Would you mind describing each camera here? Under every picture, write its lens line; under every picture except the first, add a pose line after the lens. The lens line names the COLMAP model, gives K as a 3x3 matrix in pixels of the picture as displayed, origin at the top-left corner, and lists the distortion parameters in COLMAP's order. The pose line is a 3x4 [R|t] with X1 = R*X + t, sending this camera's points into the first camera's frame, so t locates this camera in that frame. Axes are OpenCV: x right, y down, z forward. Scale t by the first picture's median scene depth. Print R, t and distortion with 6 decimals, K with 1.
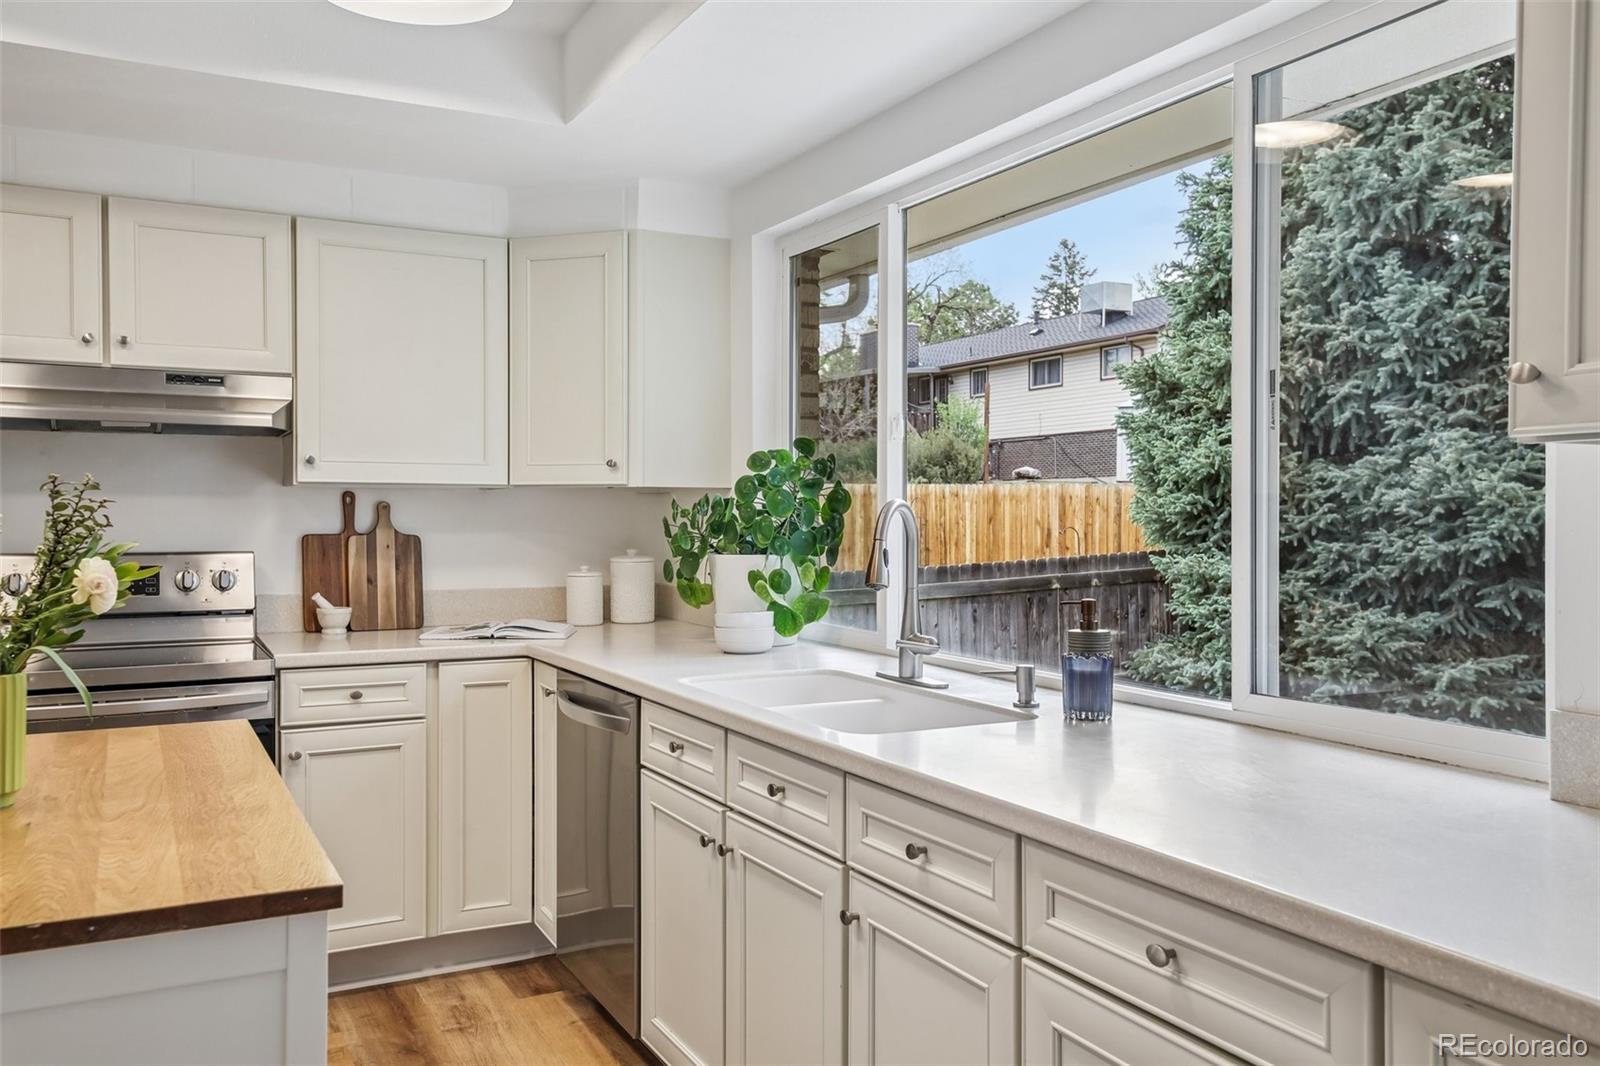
lens RADIAL K [[1313.0, 0, 822.6], [0, 1313.0, 527.5], [0, 0, 1]] dist [0.020288, 0.014127]
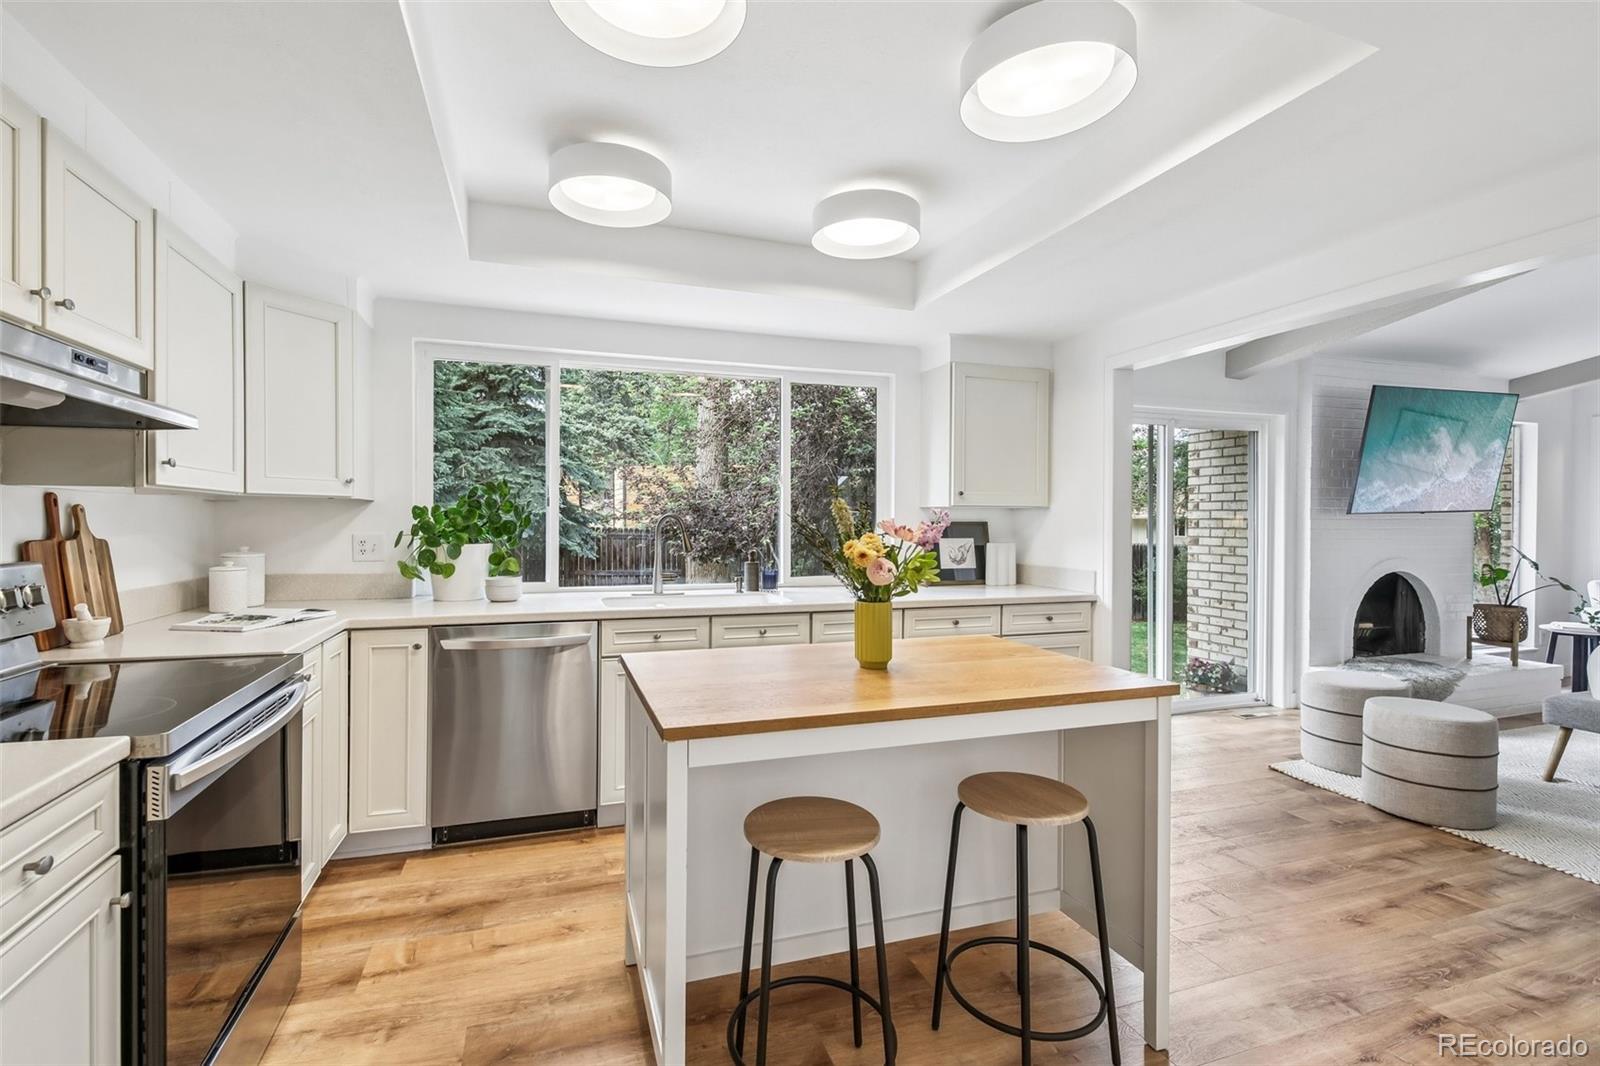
lens RADIAL K [[702.1, 0, 758.3], [0, 702.1, 525.9], [0, 0, 1]] dist [0.004335, -0.003652]
pose [[0.182265, -0.003696, 0.983242, -0.815884], [0.009352, 0.999954, 0.002025, -0.000962], [-0.983205, 0.008826, 0.182291, 0.466932]]
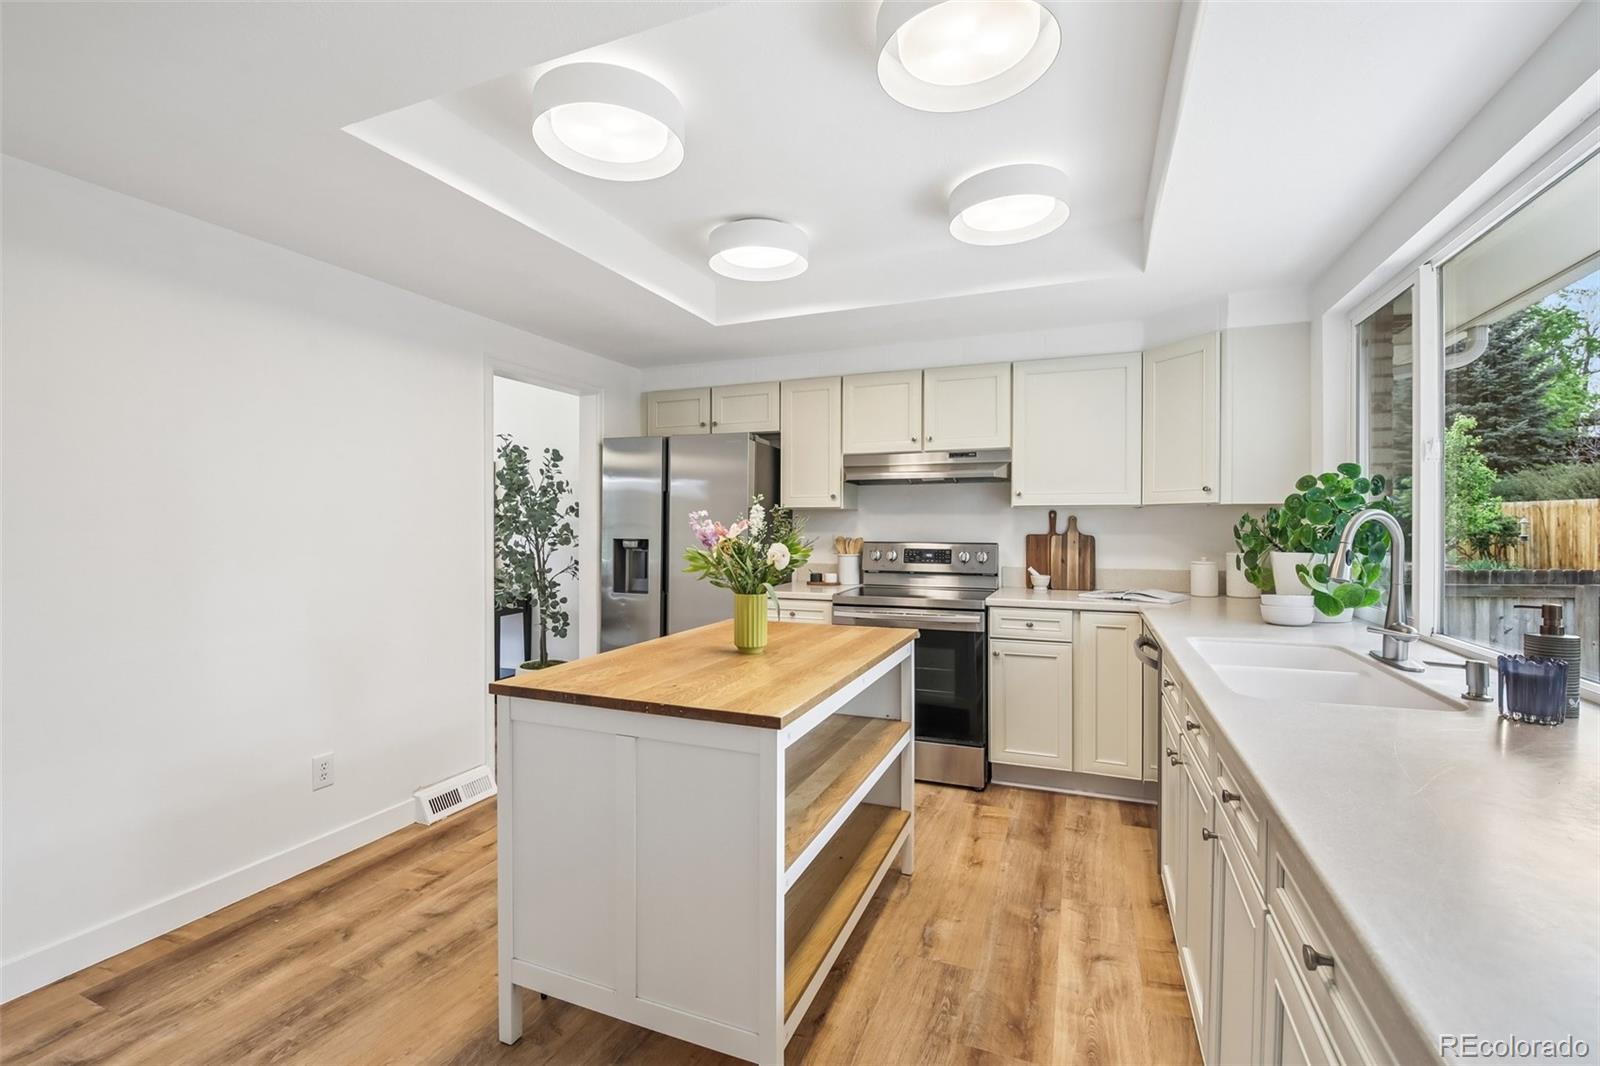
lens RADIAL K [[702.1, 0, 786.3], [0, 702.1, 529.5], [0, 0, 1]] dist [0.004335, -0.003652]
pose [[0.638735, 0.004650, -0.769413, 0.153613], [-0.005785, 0.999982, 0.001241, -0.000719], [0.769405, 0.003658, 0.638750, 0.128591]]
